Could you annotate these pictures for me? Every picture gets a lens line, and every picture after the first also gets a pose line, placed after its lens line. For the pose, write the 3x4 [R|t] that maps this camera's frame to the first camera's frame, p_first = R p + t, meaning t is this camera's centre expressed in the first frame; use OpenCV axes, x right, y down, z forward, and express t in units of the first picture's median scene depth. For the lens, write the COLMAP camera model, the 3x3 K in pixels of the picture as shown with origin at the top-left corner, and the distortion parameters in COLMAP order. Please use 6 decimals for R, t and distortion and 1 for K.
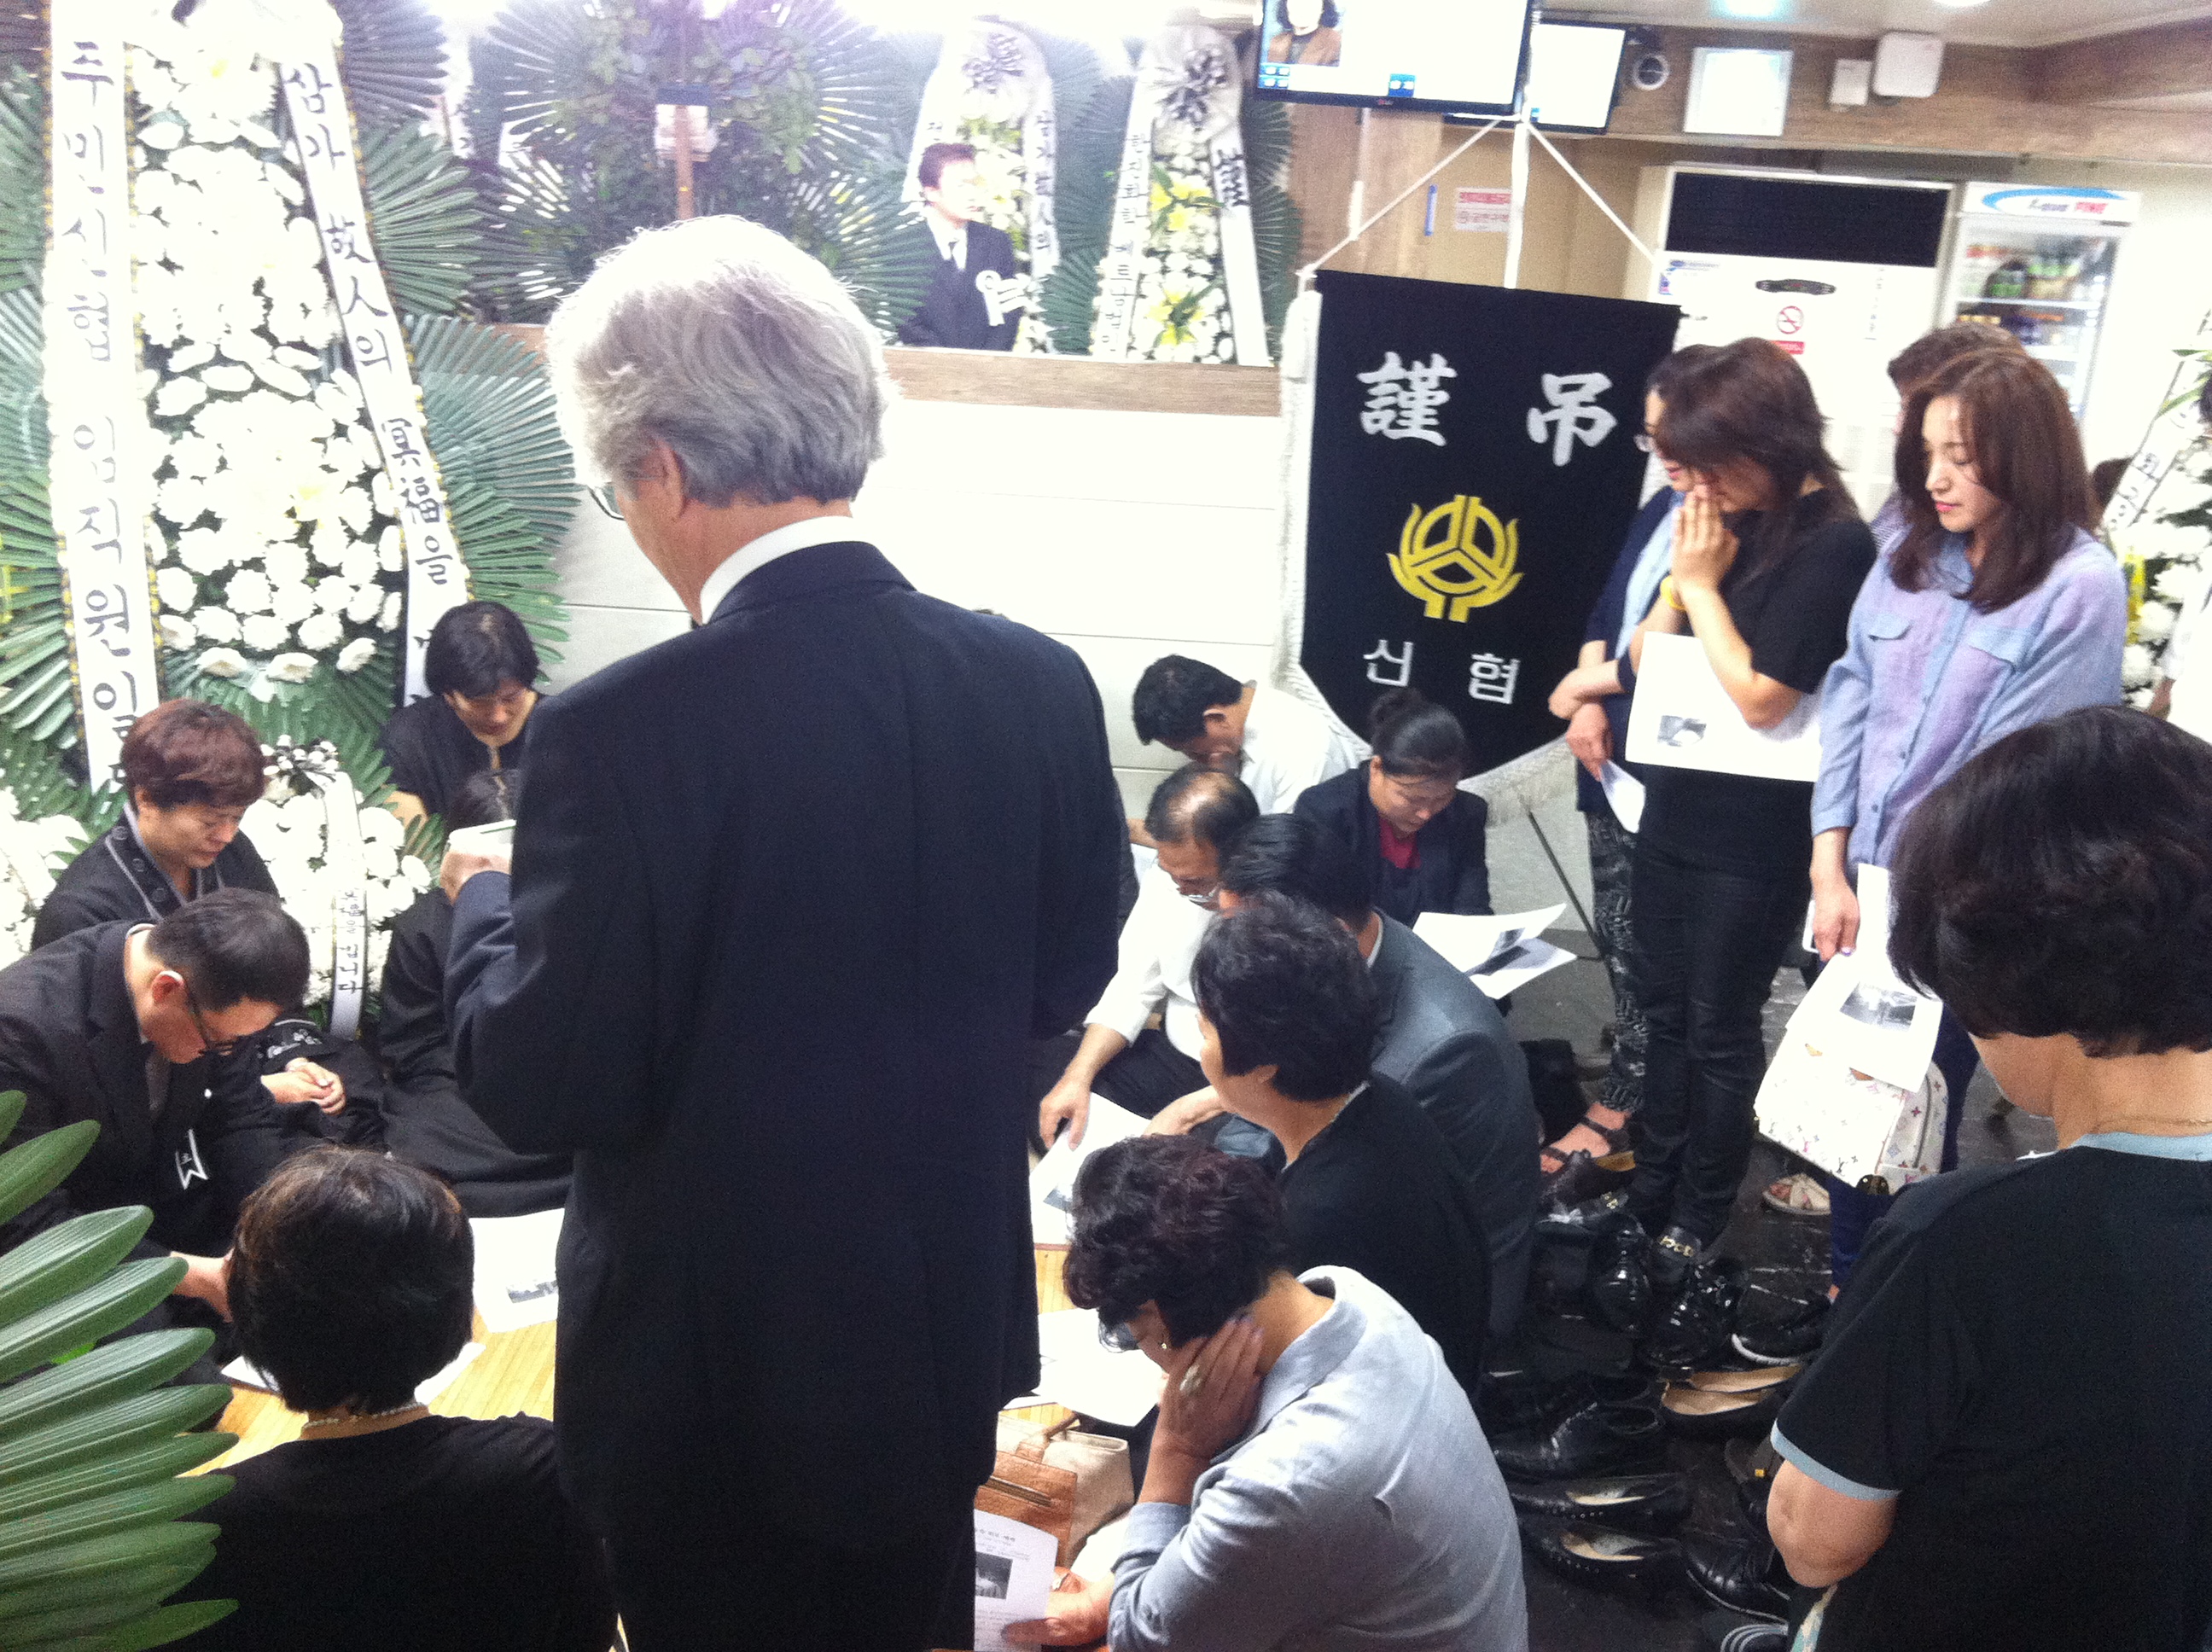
lens RADIAL K [[2122.8, 0, 1106.0], [0, 2122.8, 826.0], [0, 0, 1]] dist [0.081060, -0.201384]
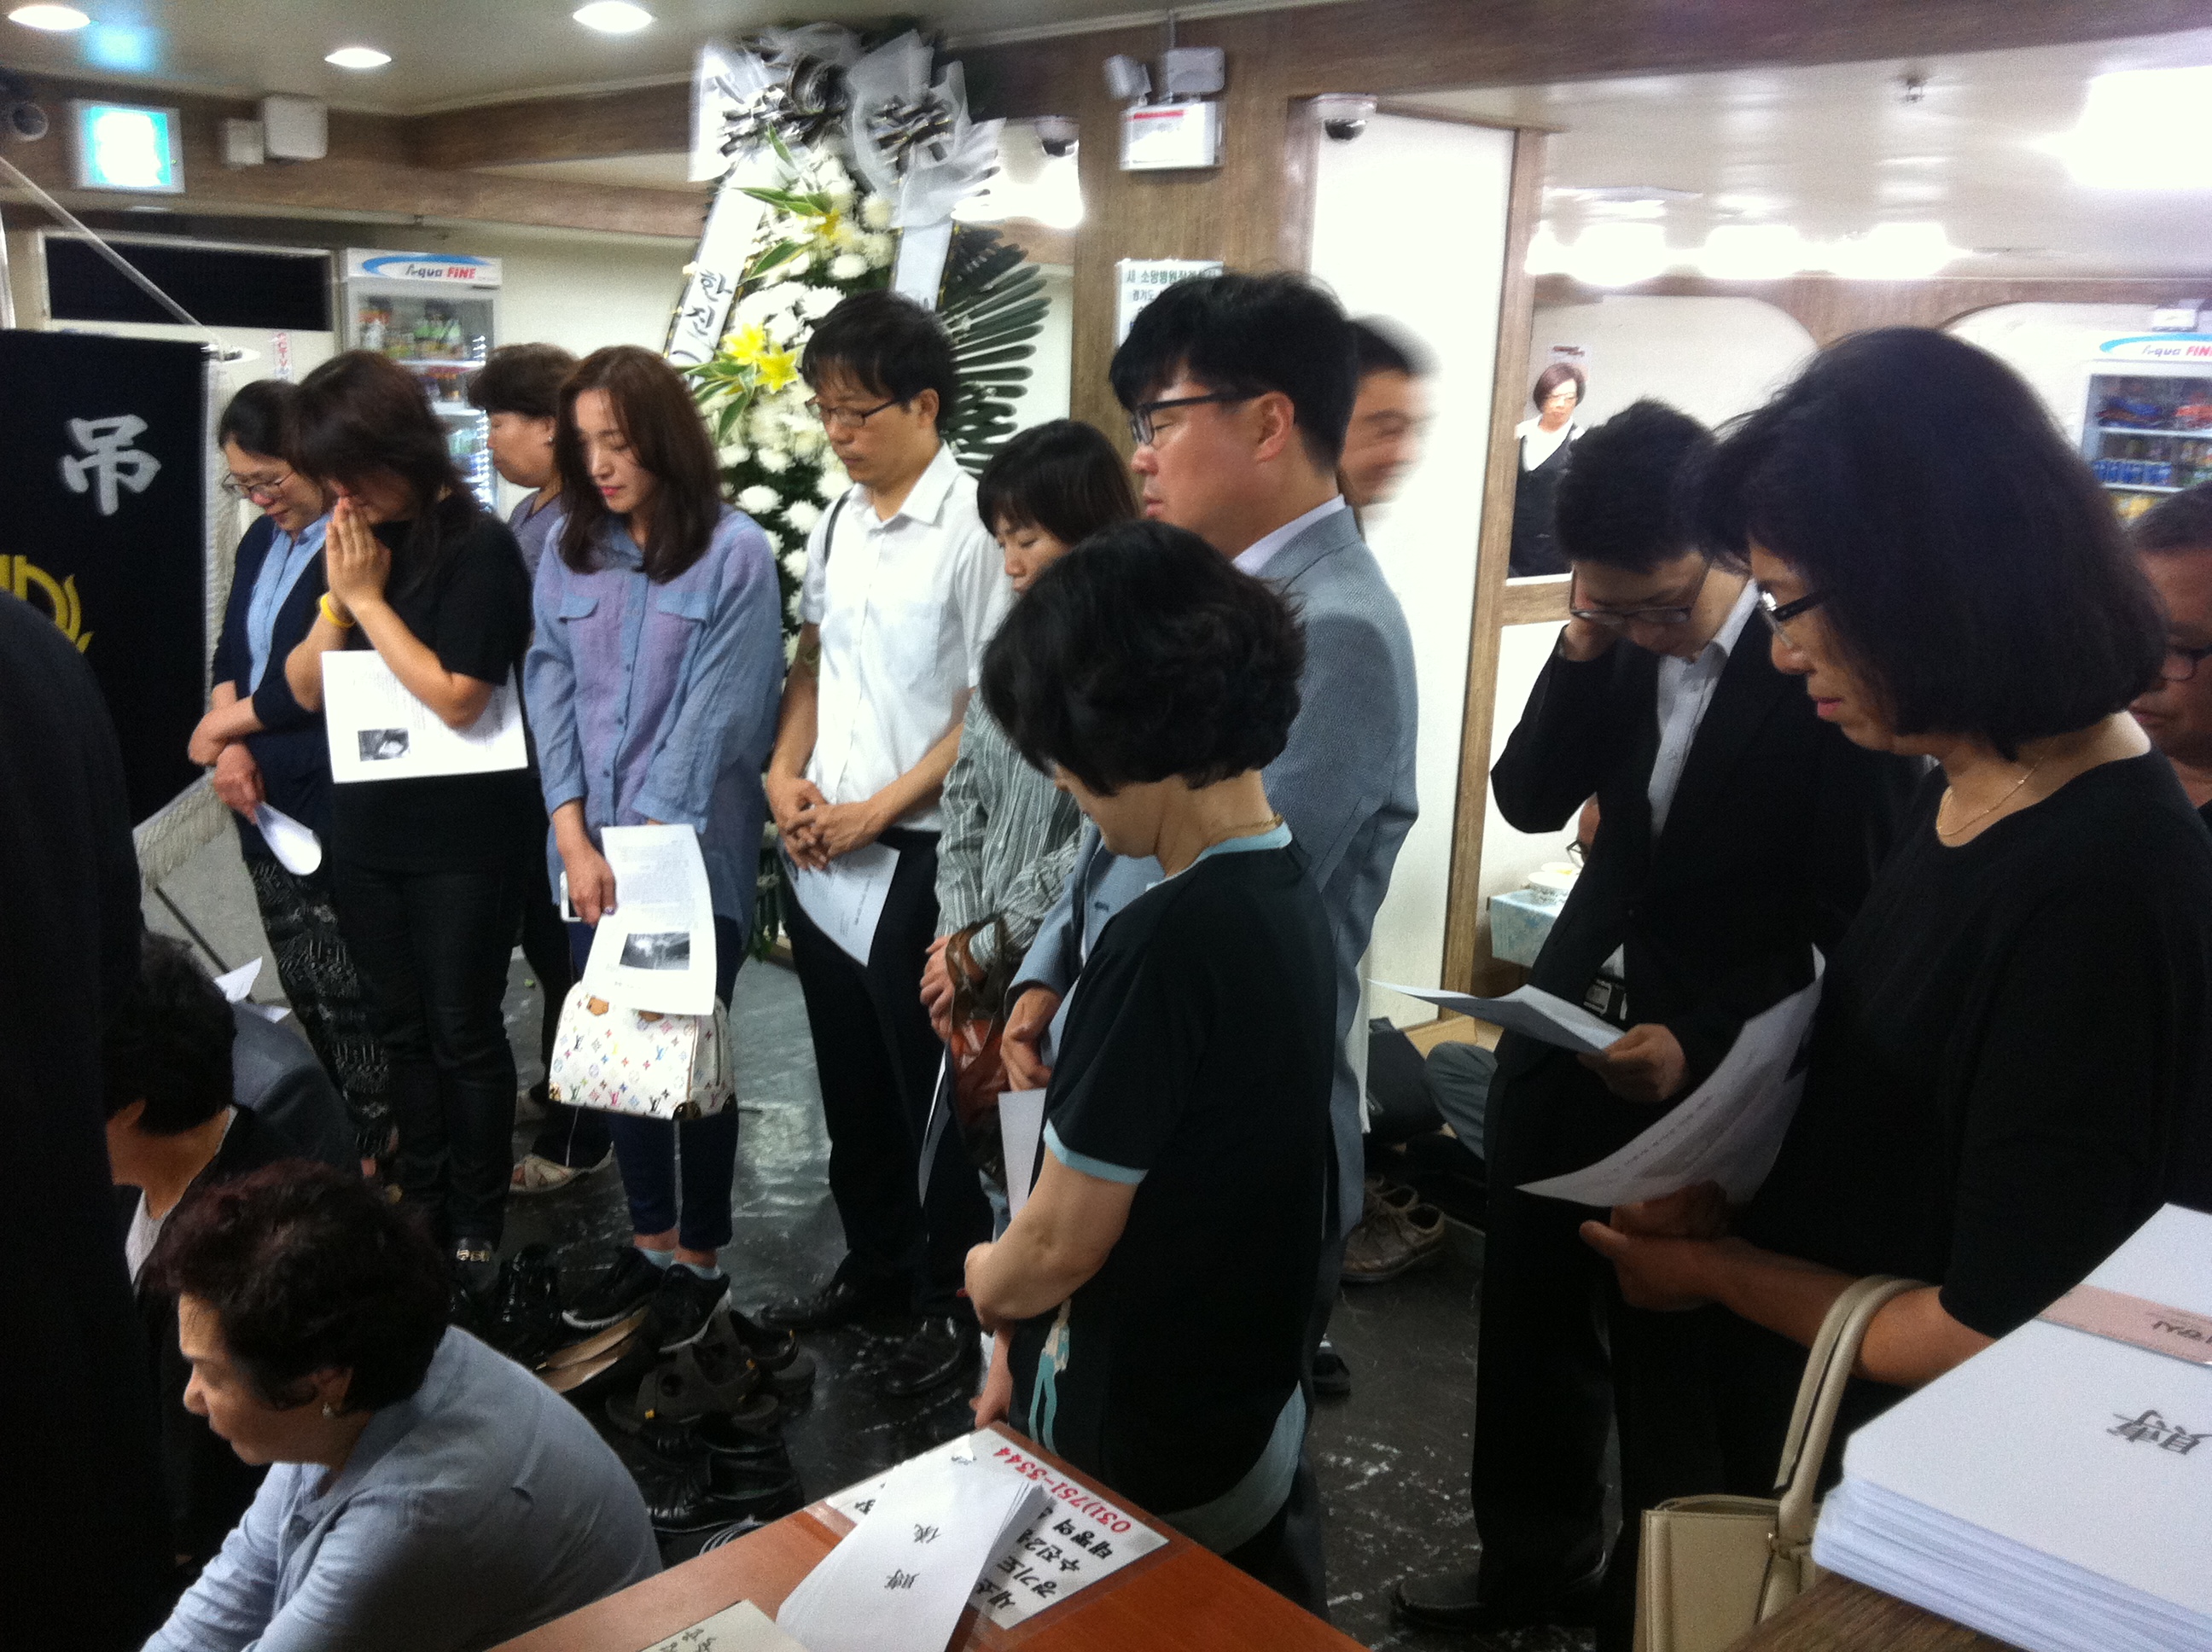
lens RADIAL K [[2122.8, 0, 1106.0], [0, 2122.8, 826.0], [0, 0, 1]] dist [0.081060, -0.201384]
pose [[0.713894, -0.173592, 0.678396, -0.131990], [0.207482, 0.977720, 0.031845, 0.024400], [-0.668809, 0.118021, 0.734006, 0.037016]]
